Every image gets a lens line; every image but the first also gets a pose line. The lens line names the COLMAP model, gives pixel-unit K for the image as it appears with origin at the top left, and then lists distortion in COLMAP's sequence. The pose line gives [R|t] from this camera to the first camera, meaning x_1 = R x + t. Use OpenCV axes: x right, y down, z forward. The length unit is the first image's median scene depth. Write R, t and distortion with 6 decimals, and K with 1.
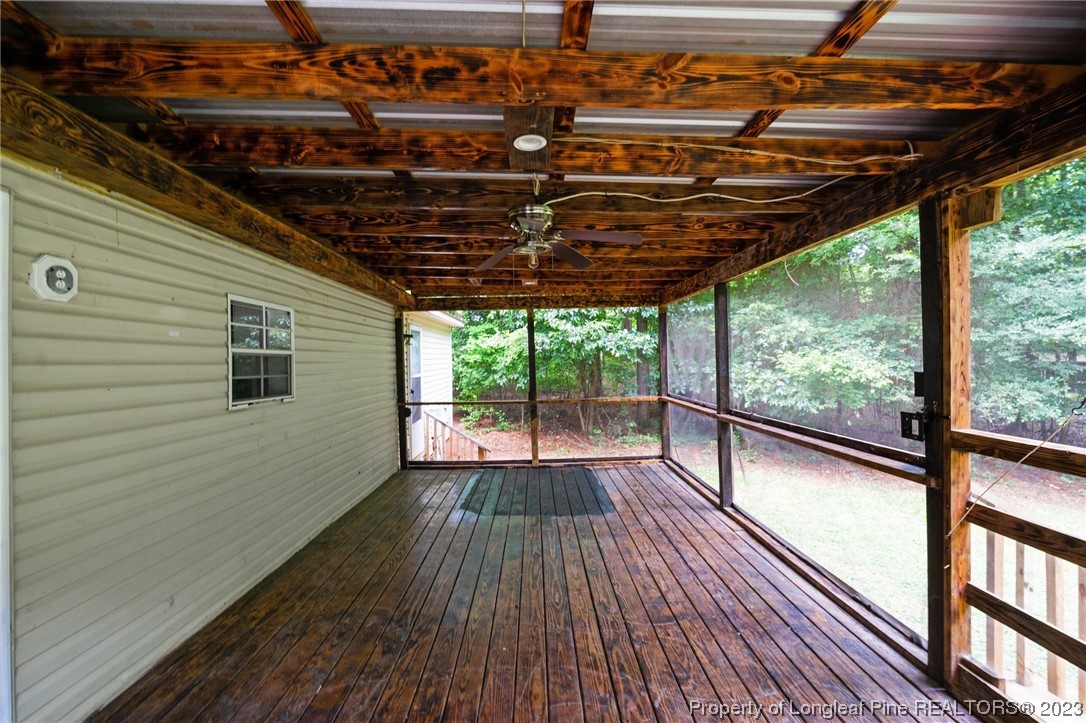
lens RADIAL K [[466.3, 0, 546.4], [0, 466.3, 370.7], [0, 0, 1]] dist [-0.002711, -0.000007]
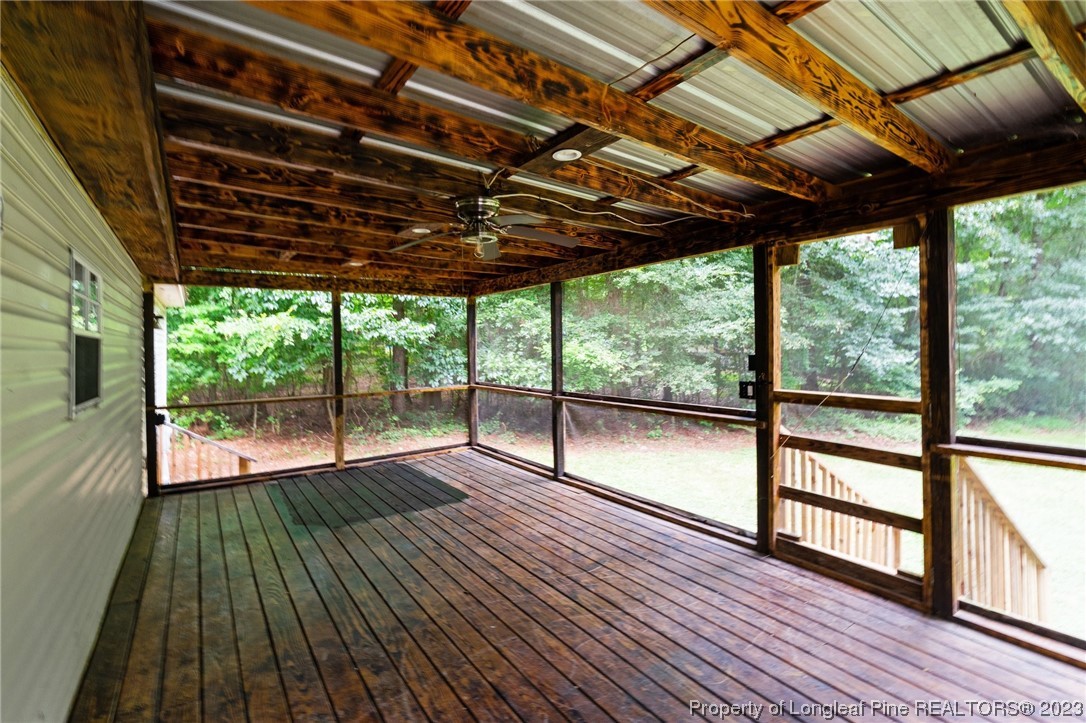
lens RADIAL K [[486.0, 0, 544.3], [0, 486.0, 357.1], [0, 0, 1]] dist [-0.004438, 0.000037]
pose [[0.832090, -0.007789, 0.554587, -0.482109], [0.014191, 0.999873, -0.007249, 0.008920], [-0.554460, 0.013902, 0.832094, 0.030870]]
